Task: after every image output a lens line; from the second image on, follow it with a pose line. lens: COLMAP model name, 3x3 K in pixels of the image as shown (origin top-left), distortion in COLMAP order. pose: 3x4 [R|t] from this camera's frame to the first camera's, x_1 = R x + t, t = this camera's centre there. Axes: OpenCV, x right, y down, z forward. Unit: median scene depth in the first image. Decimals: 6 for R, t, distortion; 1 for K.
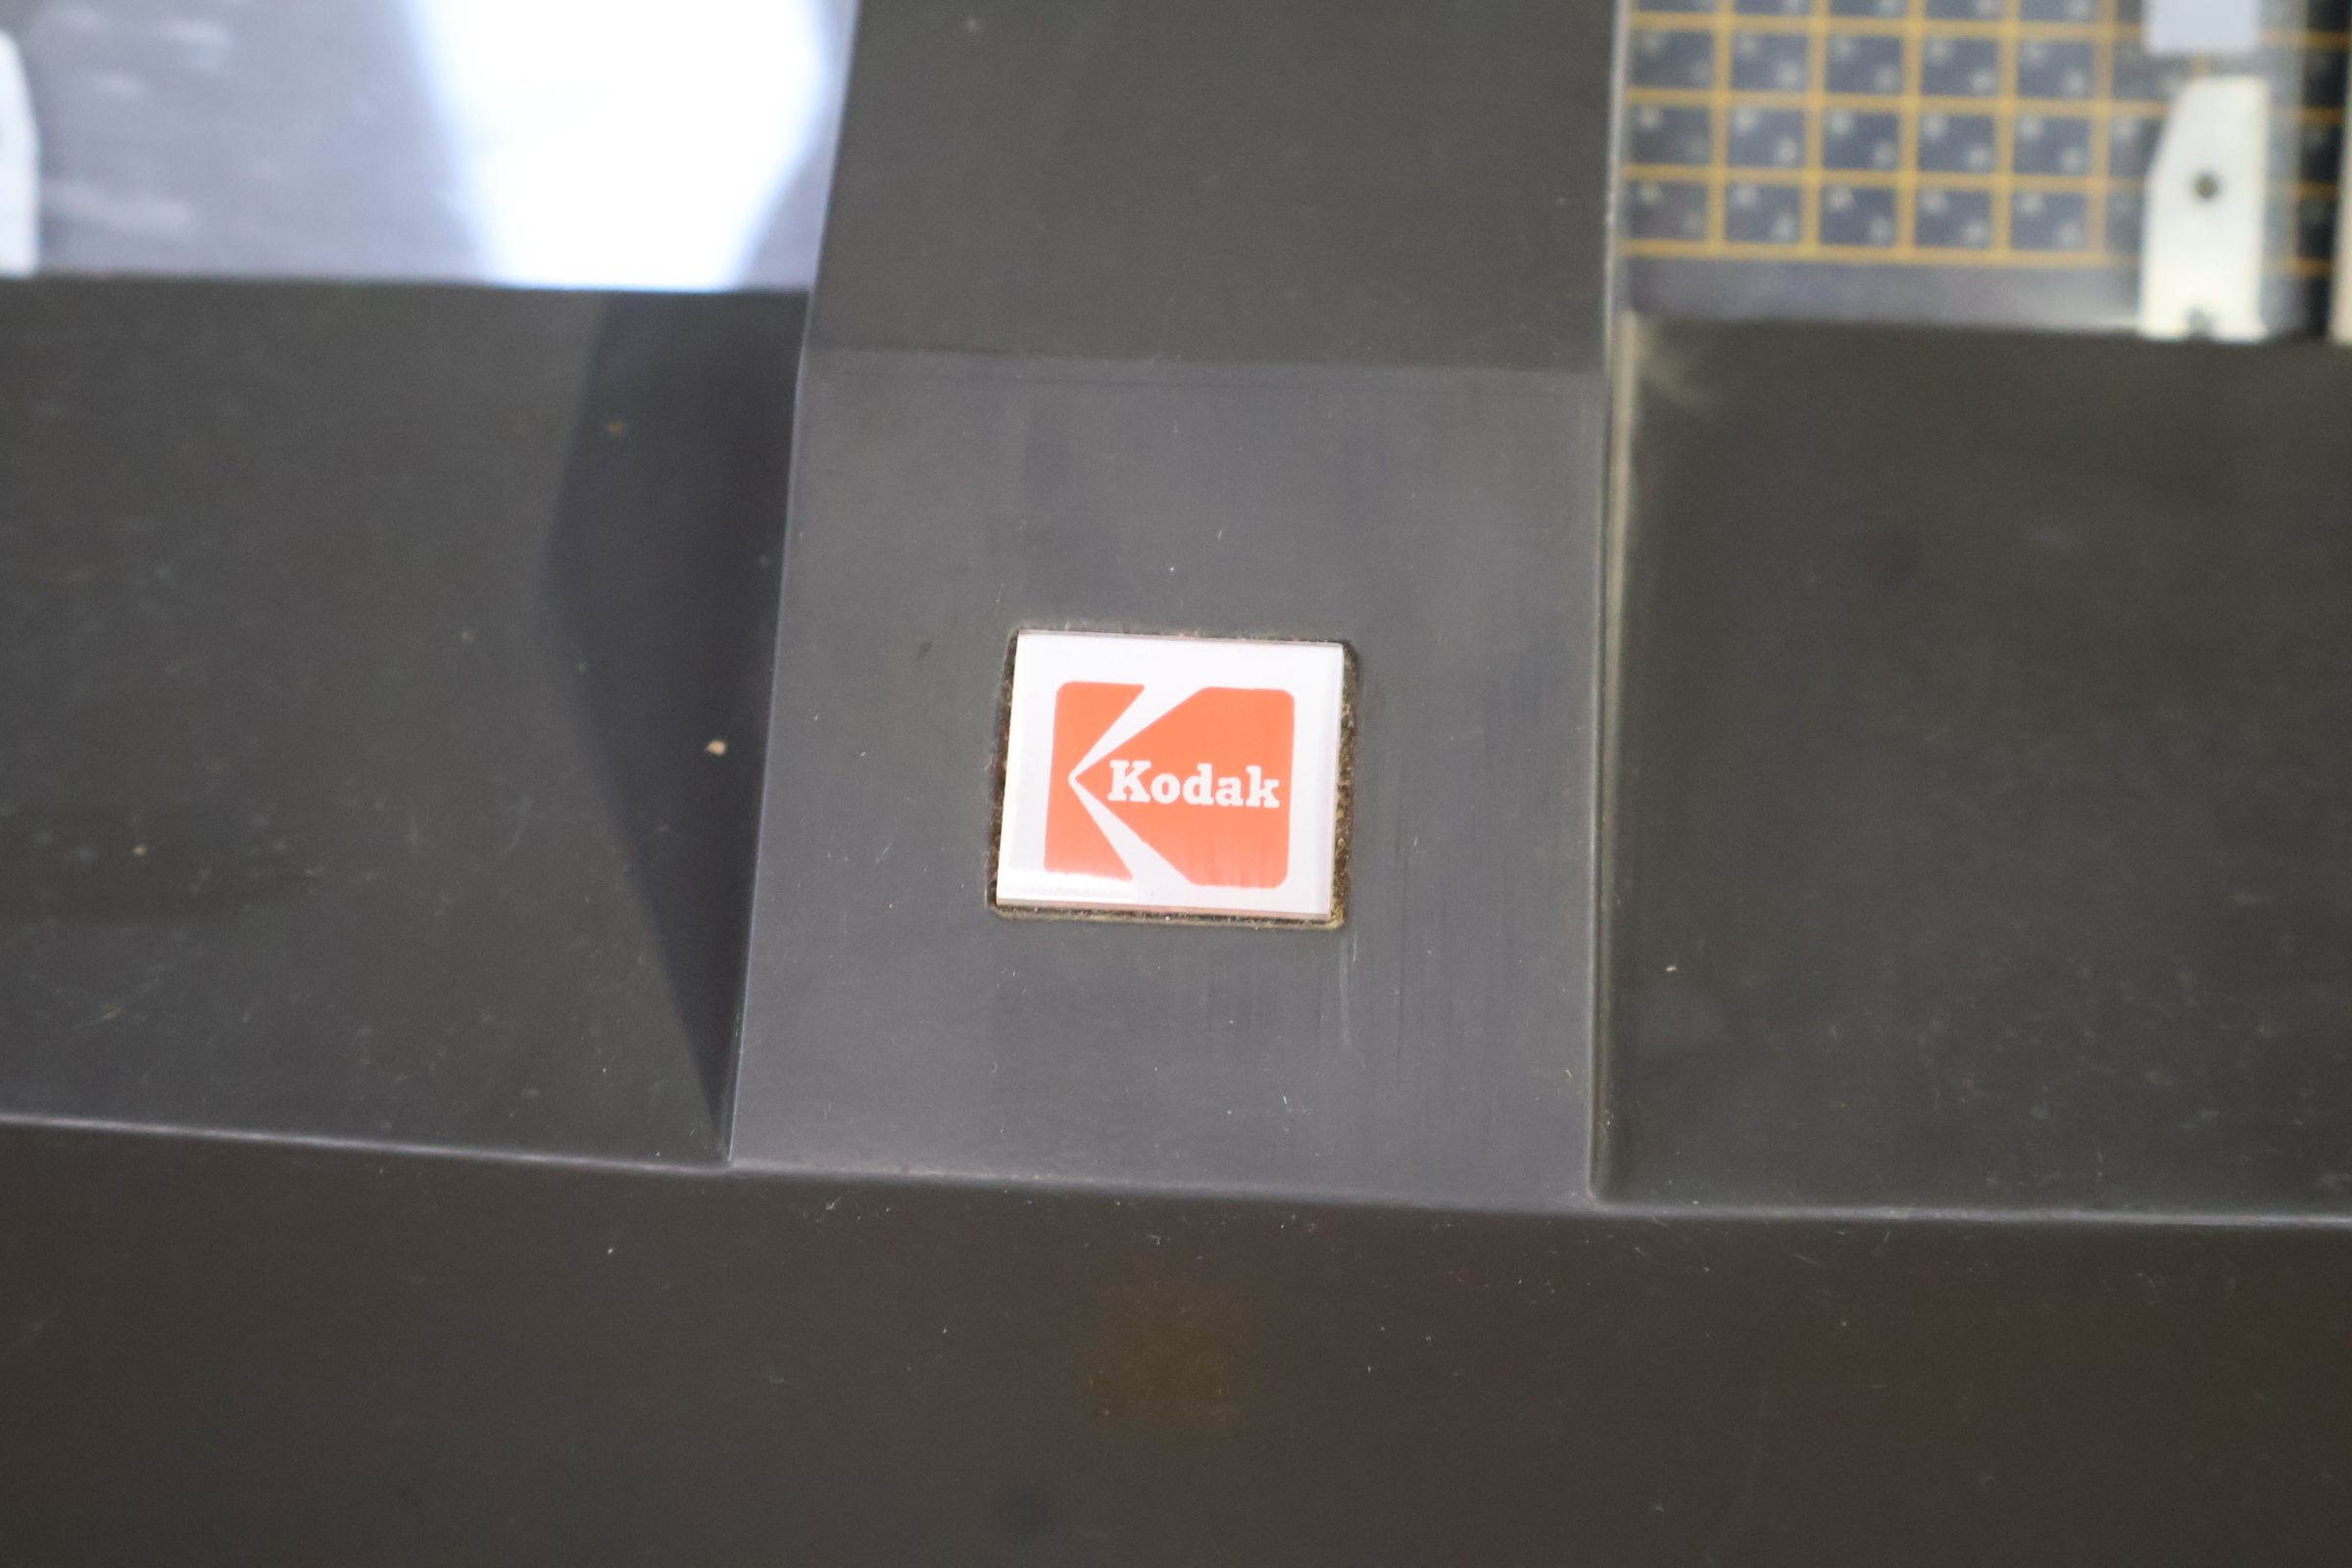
lens RADIAL K [[3431.6, 0, 1194.3], [0, 3431.6, 780.0], [0, 0, 1]] dist [0.009616, 0.000000]
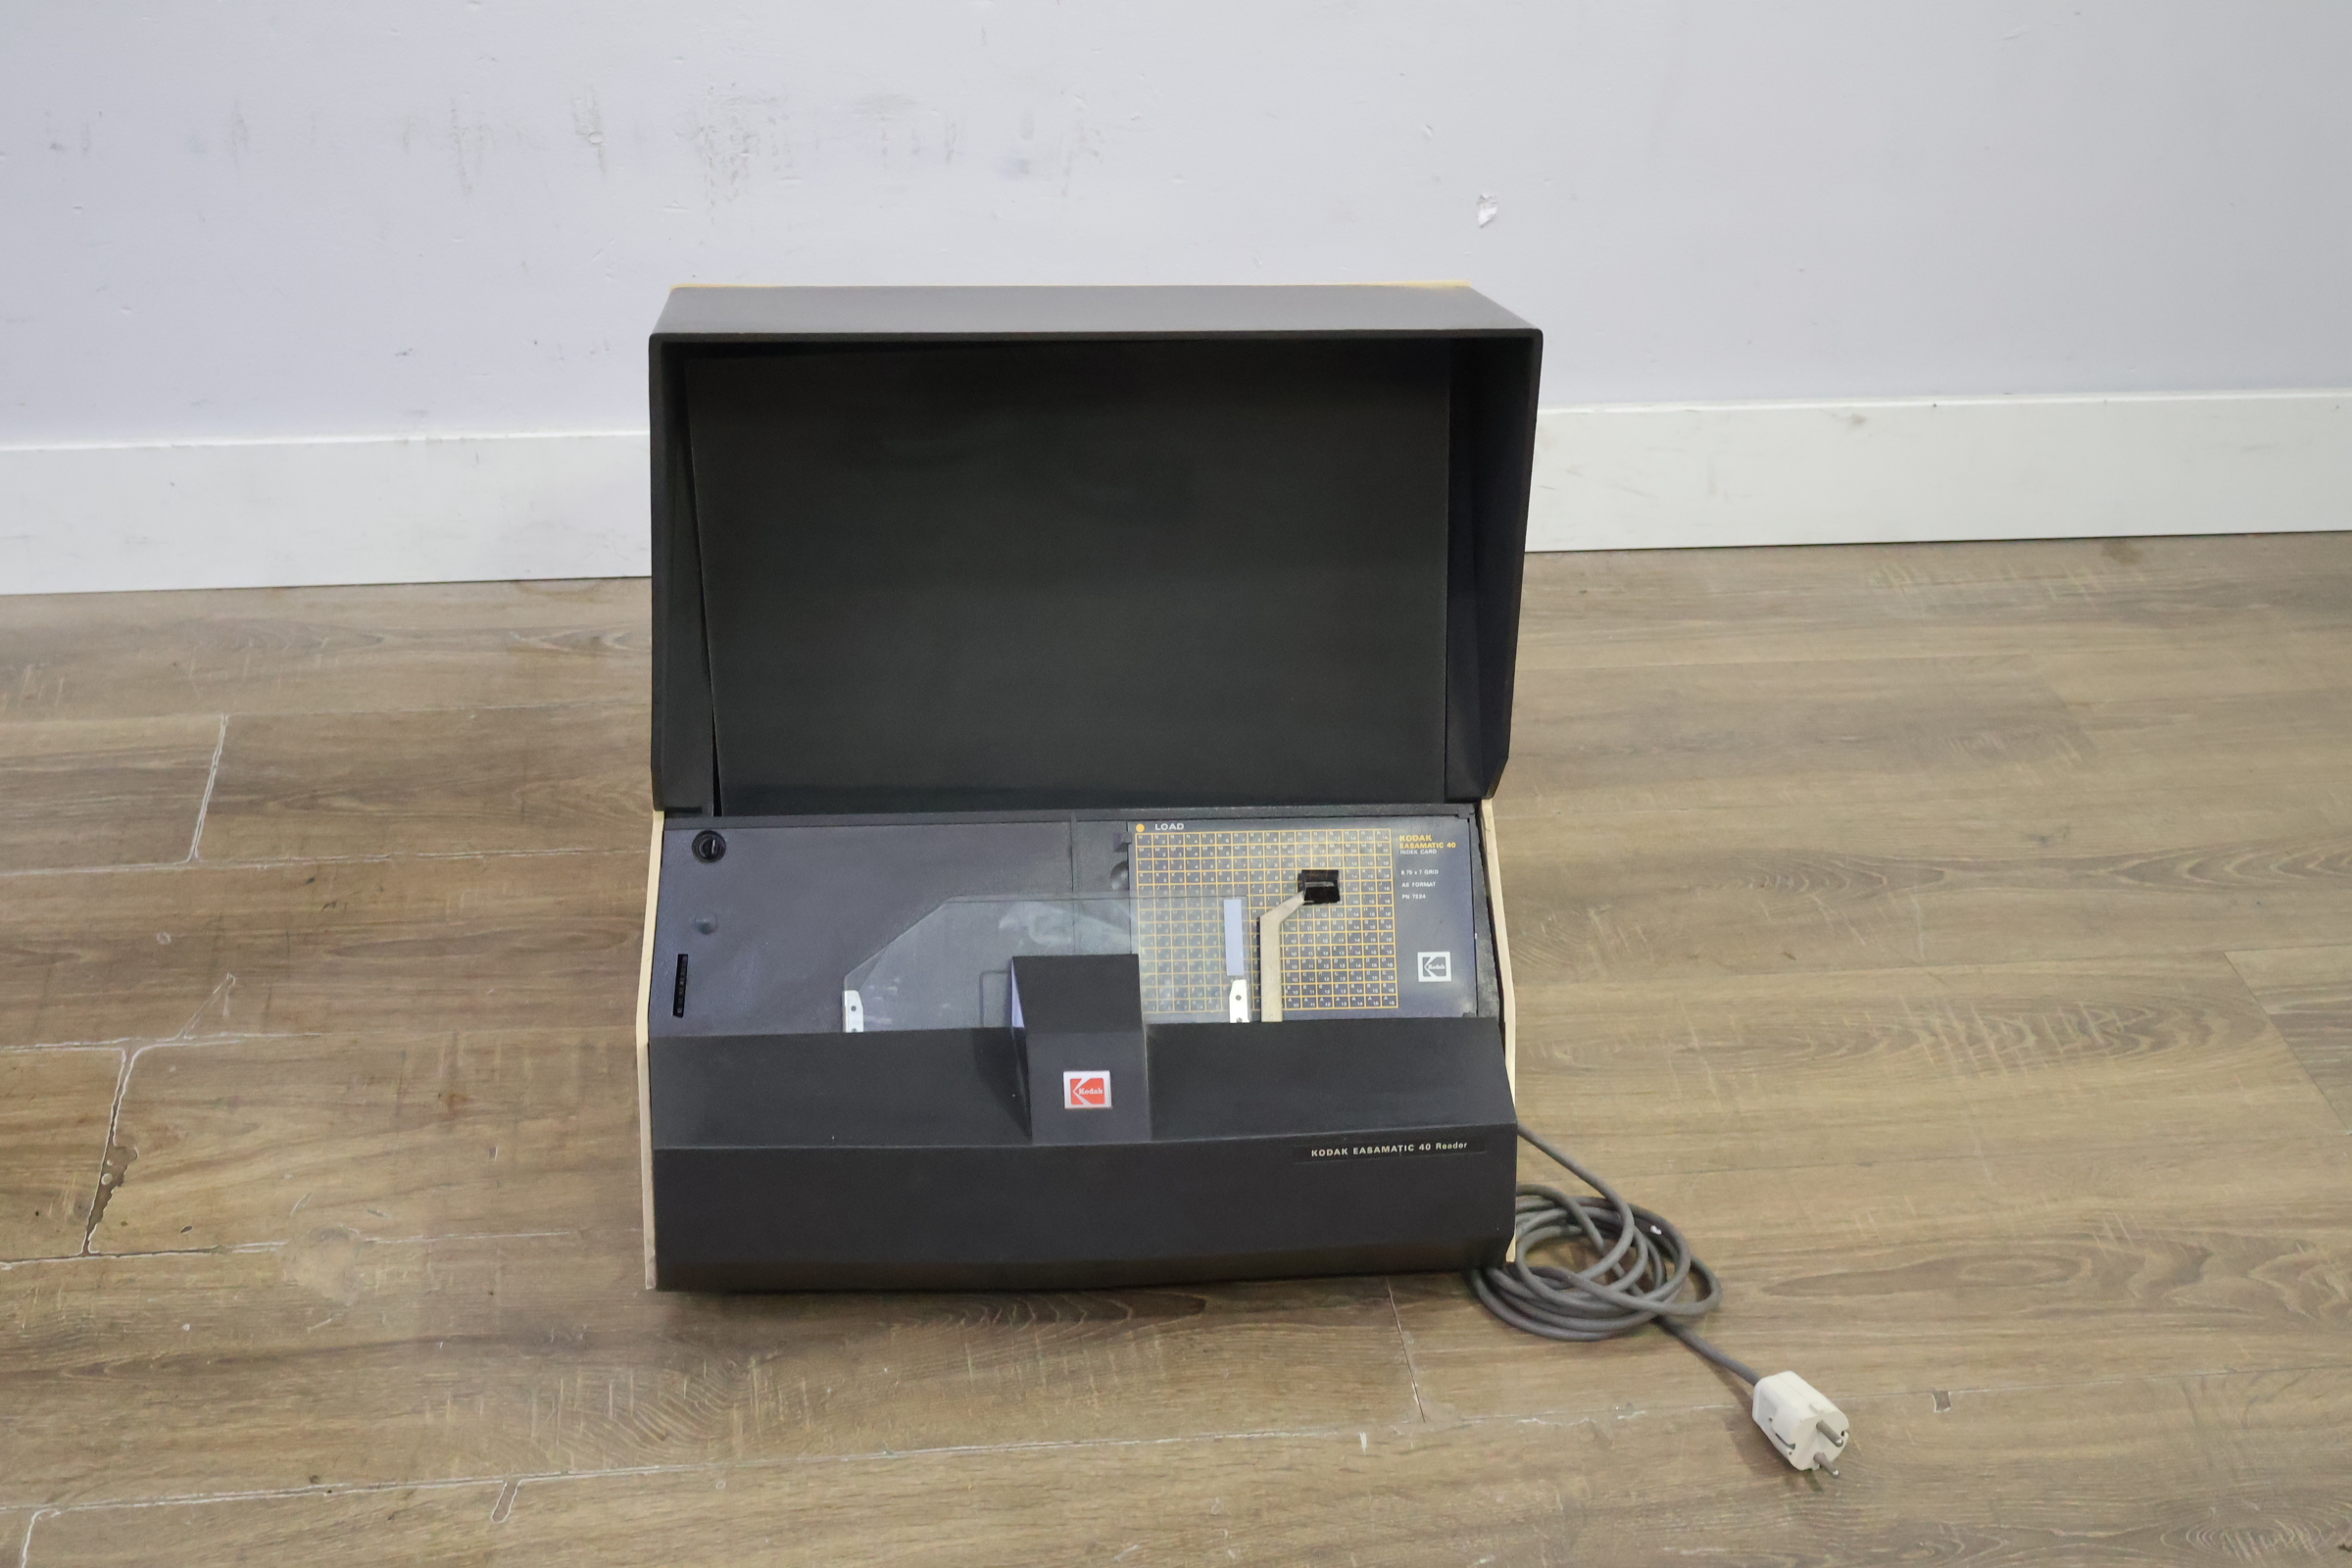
lens RADIAL K [[3431.6, 0, 1155.3], [0, 3431.6, 778.2], [0, 0, 1]] dist [0.009616, 0.000000]
pose [[0.988888, -0.044352, 0.141889, -0.845967], [0.073792, 0.975016, -0.209520, 0.867056], [-0.129051, 0.217662, 0.967455, -6.029726]]
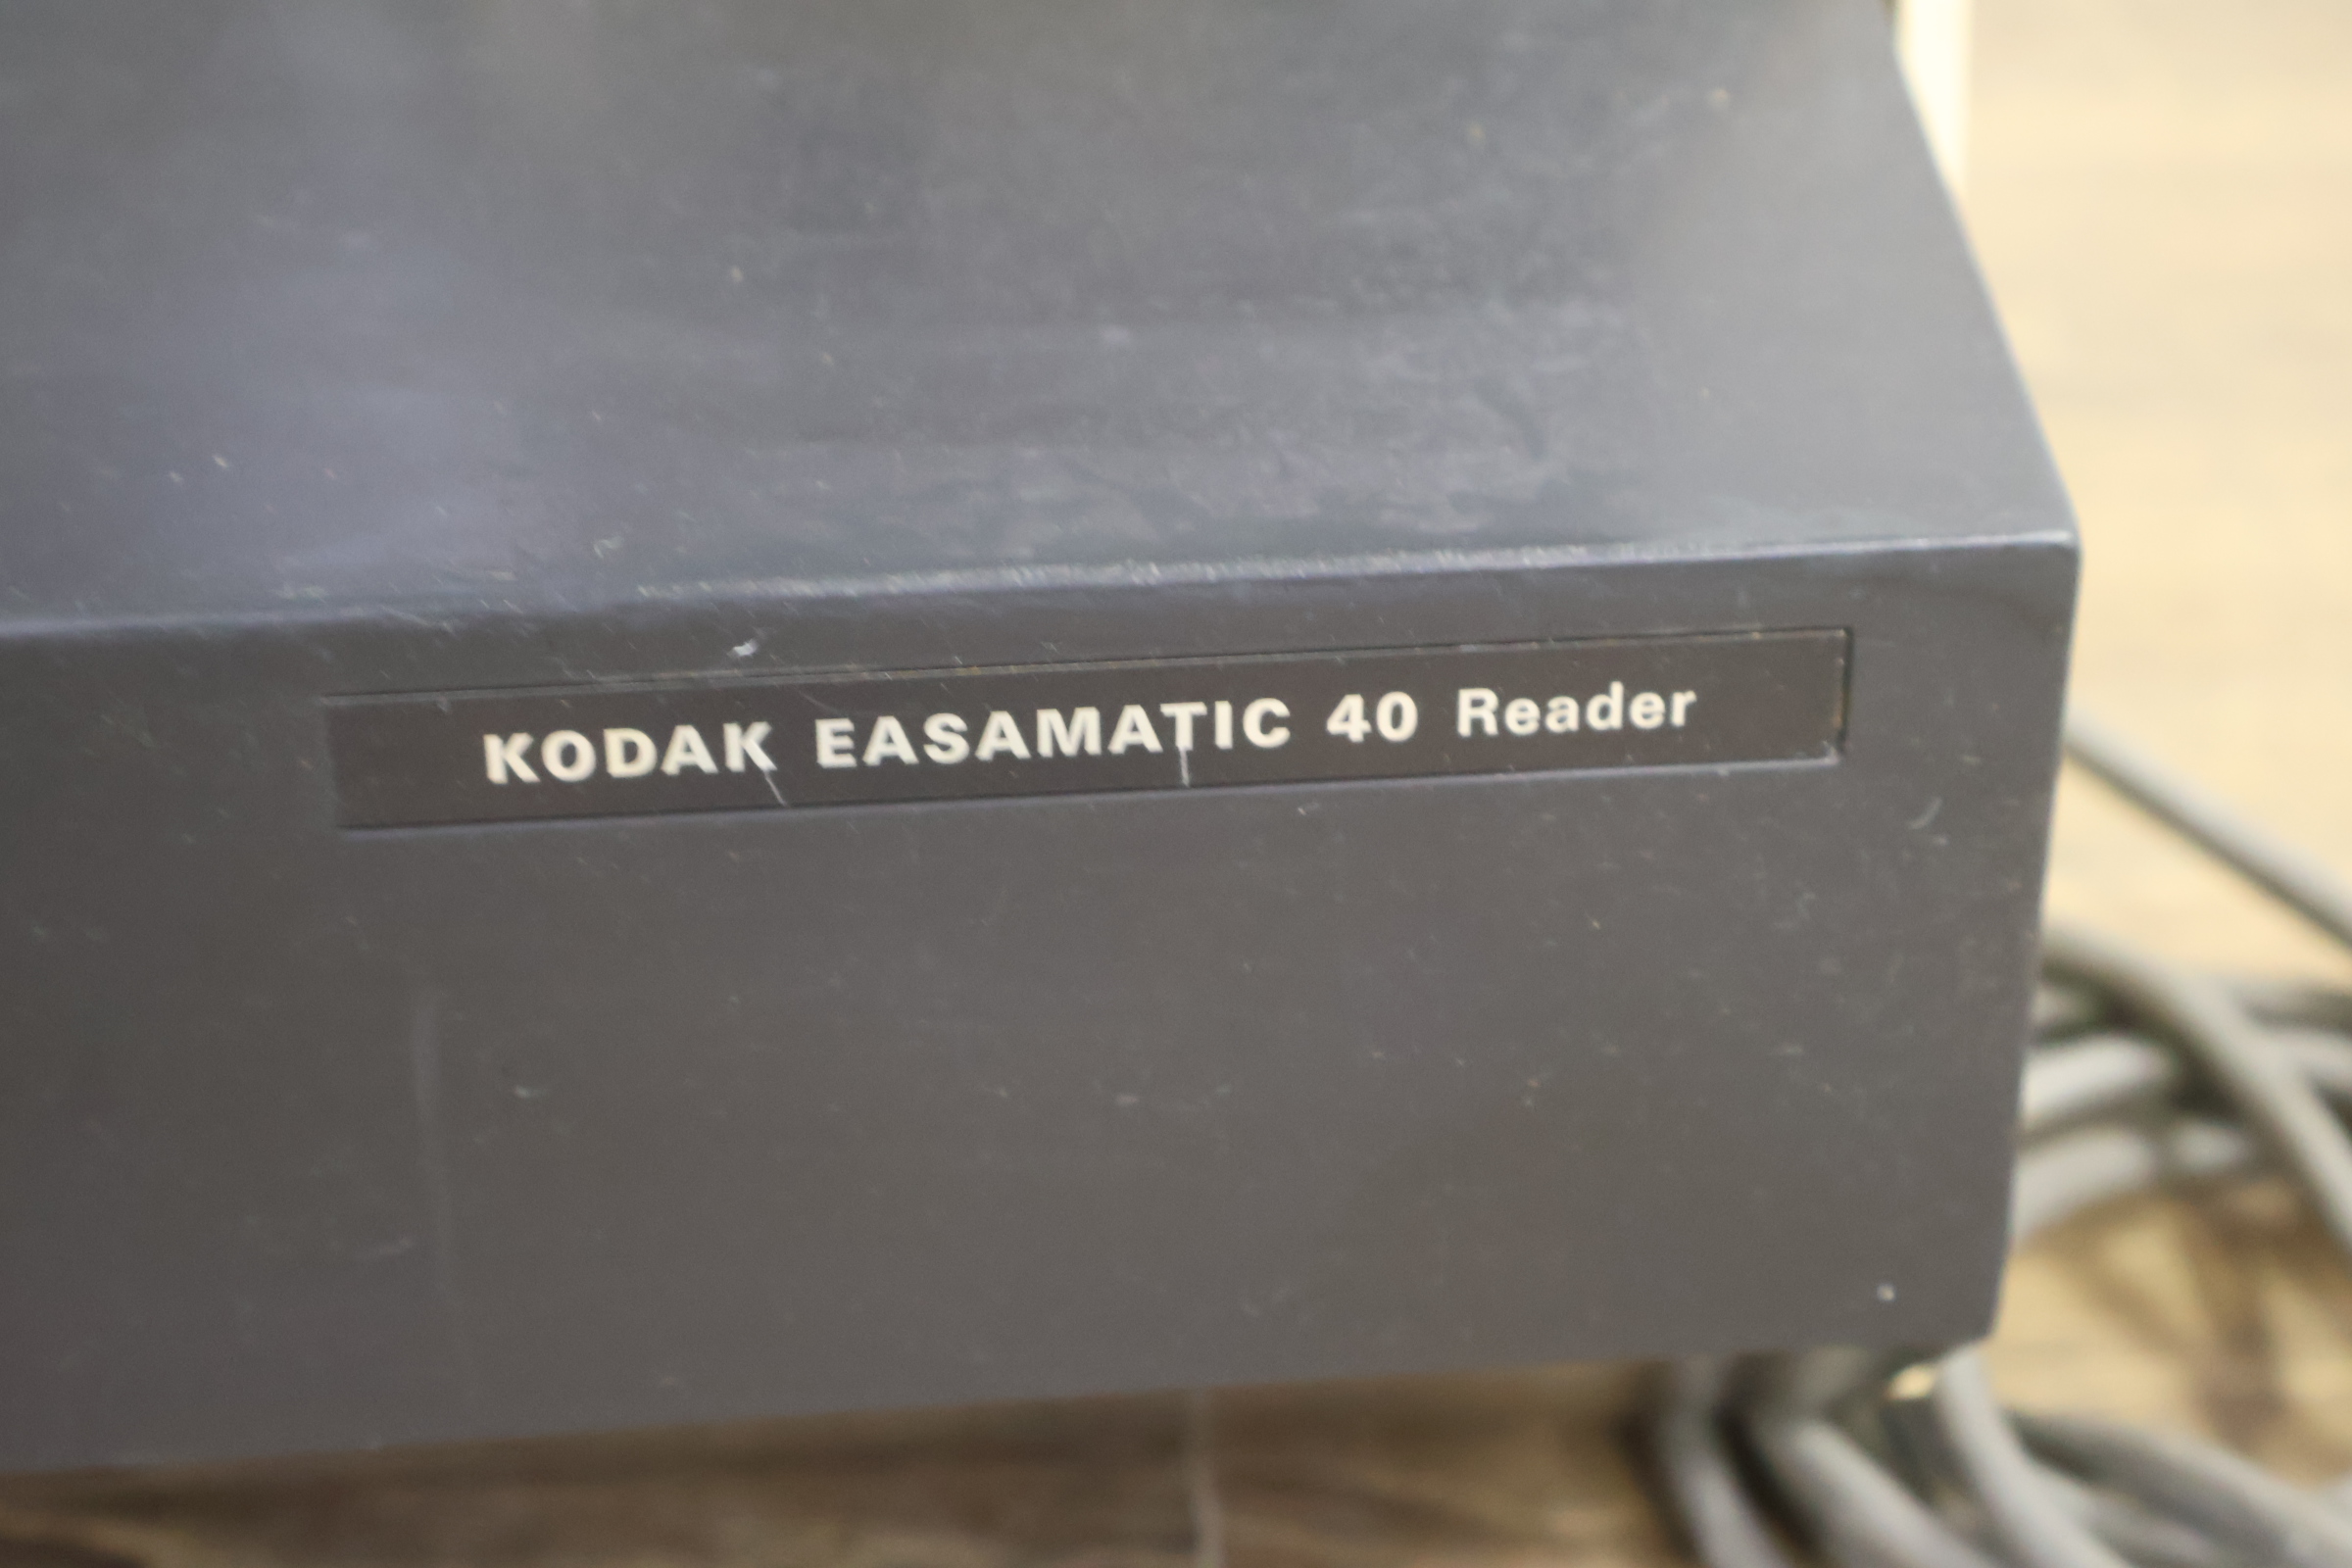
lens RADIAL K [[3431.6, 0, 1184.0], [0, 3431.6, 782.6], [0, 0, 1]] dist [0.009616, 0.000000]
pose [[0.992247, -0.052565, 0.112620, 0.528486], [0.061775, 0.994885, -0.079917, 0.250499], [-0.107843, 0.086254, 0.990419, 0.043802]]
